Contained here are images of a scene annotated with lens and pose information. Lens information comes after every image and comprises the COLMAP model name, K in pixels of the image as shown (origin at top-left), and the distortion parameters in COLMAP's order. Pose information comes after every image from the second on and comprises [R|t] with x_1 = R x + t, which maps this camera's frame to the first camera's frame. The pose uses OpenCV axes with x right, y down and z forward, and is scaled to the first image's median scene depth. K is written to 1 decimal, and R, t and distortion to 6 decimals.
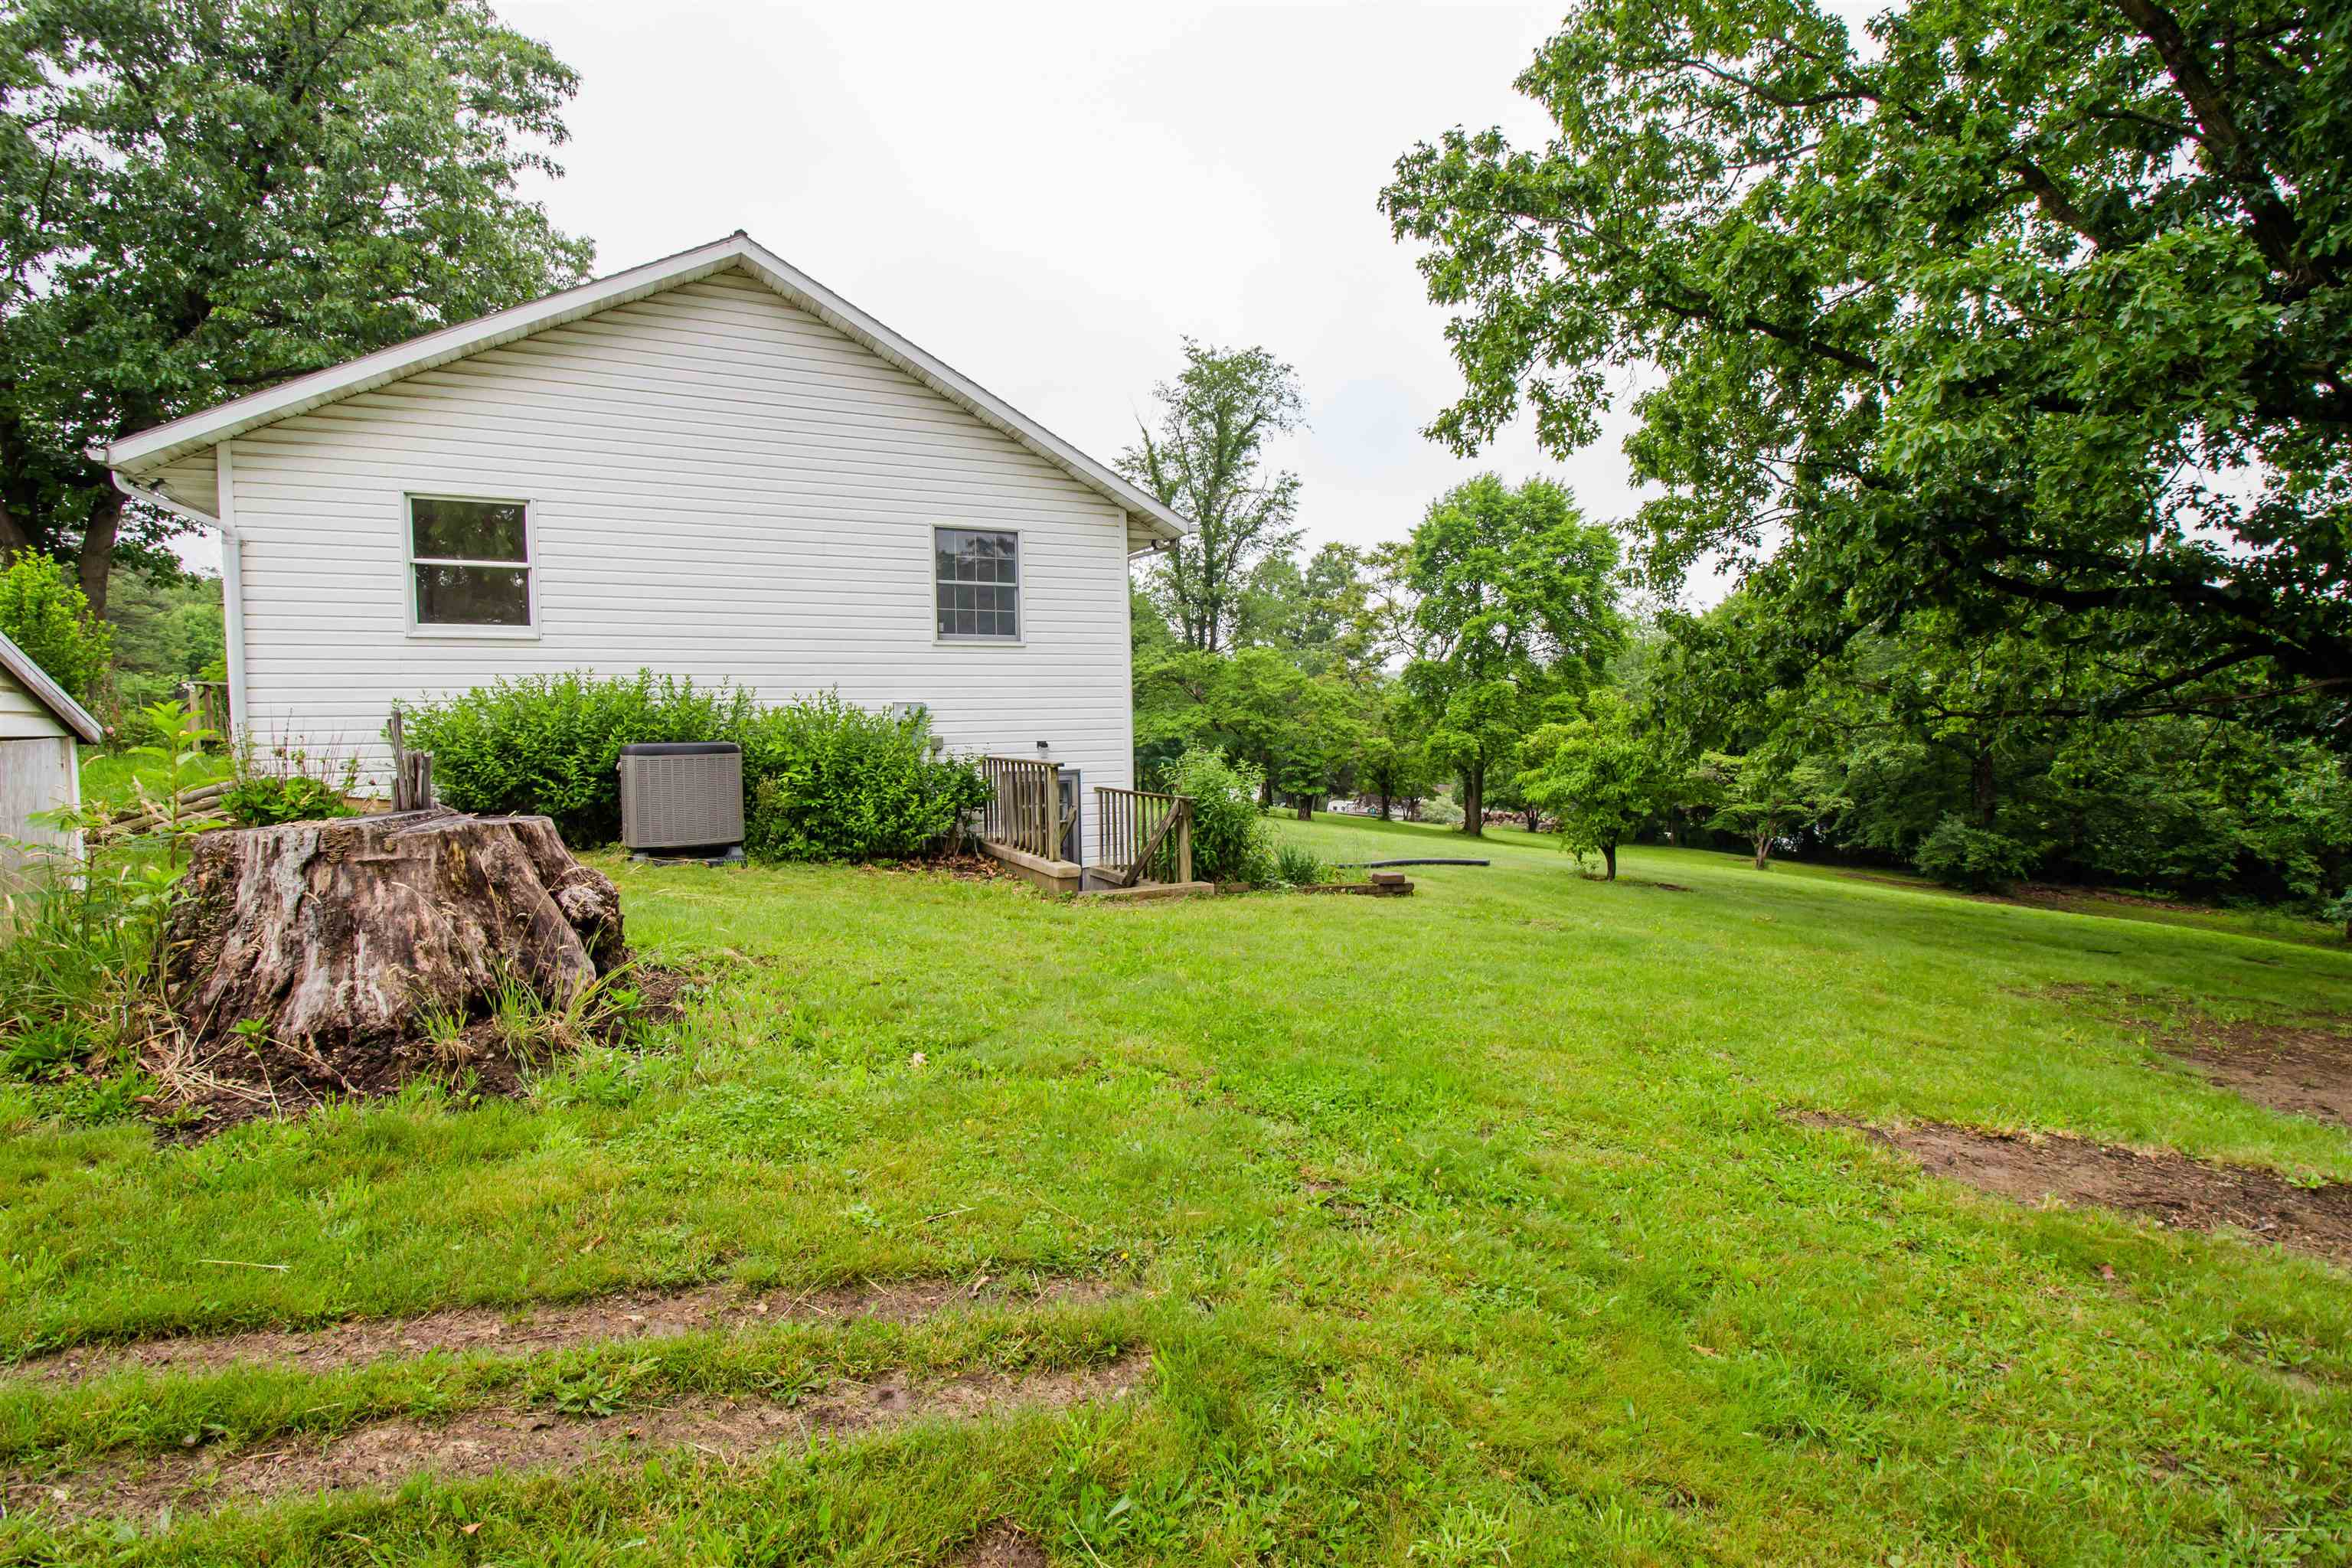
lens RADIAL K [[1155.8, 0, 1162.9], [0, 1155.8, 759.3], [0, 0, 1]] dist [0.019226, -0.022154]
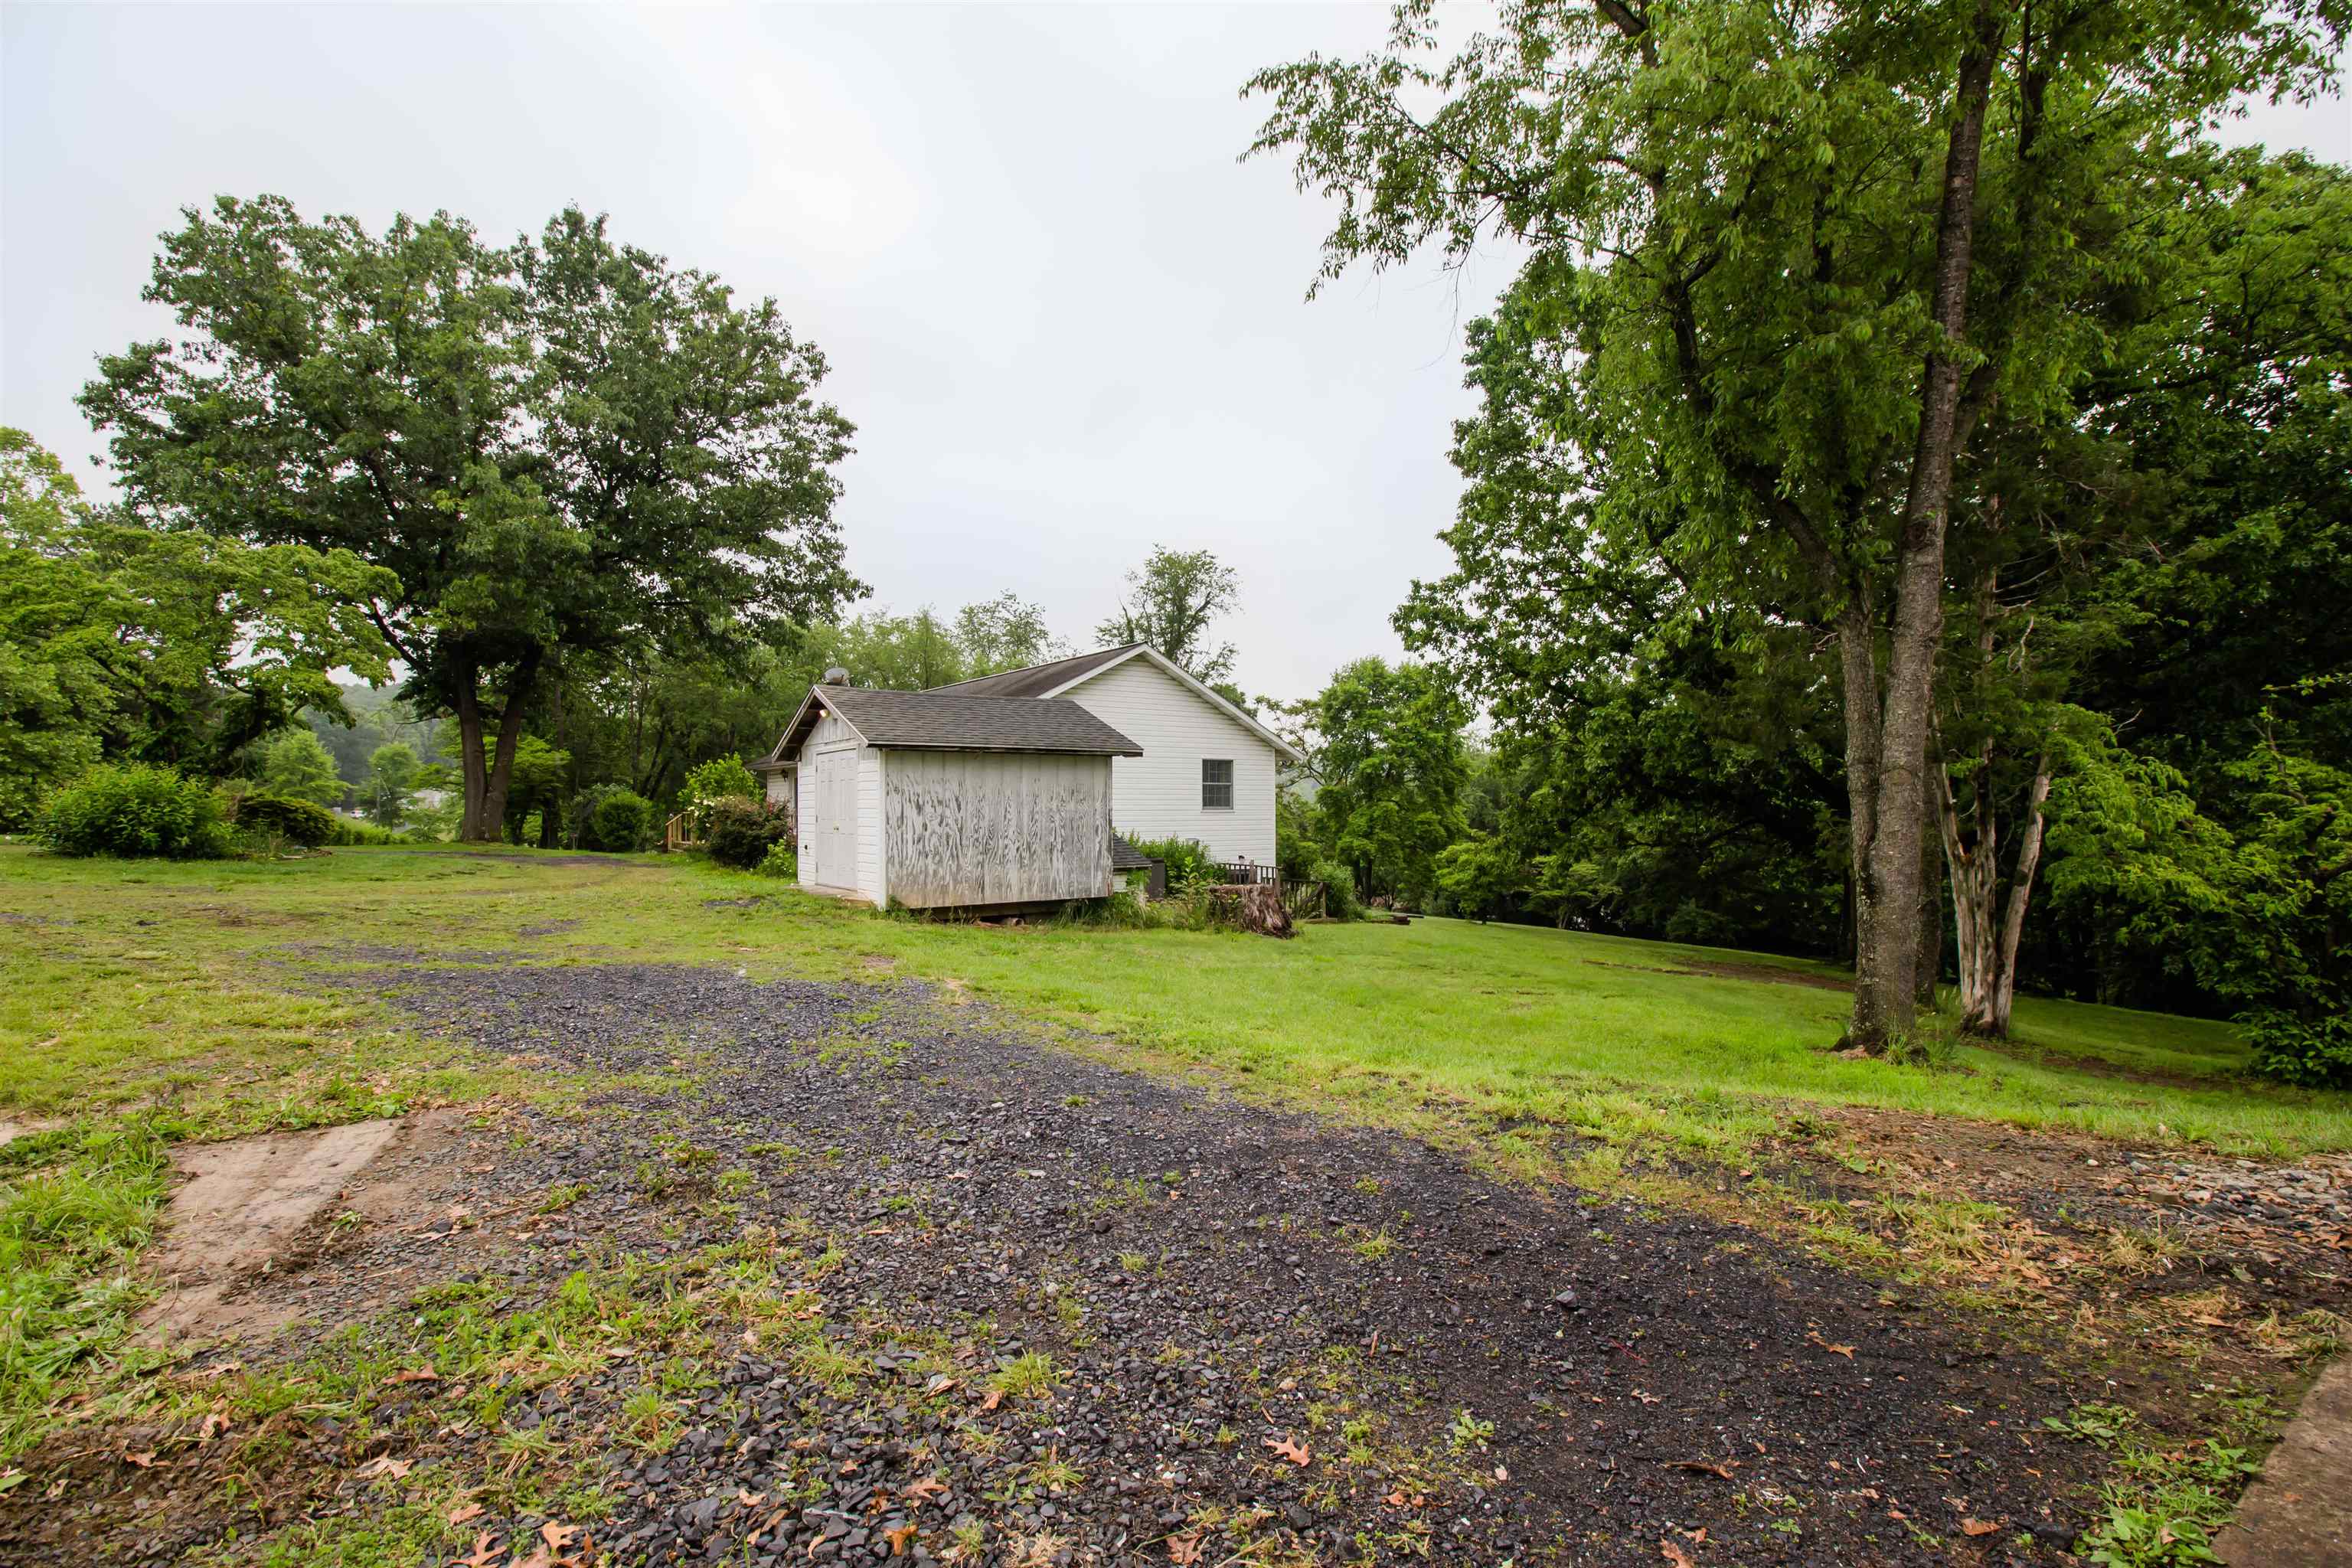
lens RADIAL K [[1155.8, 0, 1162.9], [0, 1155.8, 759.3], [0, 0, 1]] dist [0.019226, -0.022154]
pose [[0.989739, 0.021433, 0.141271, -0.180811], [-0.010735, 0.997045, -0.076061, -0.009074], [-0.142484, 0.073764, 0.987045, -0.367567]]
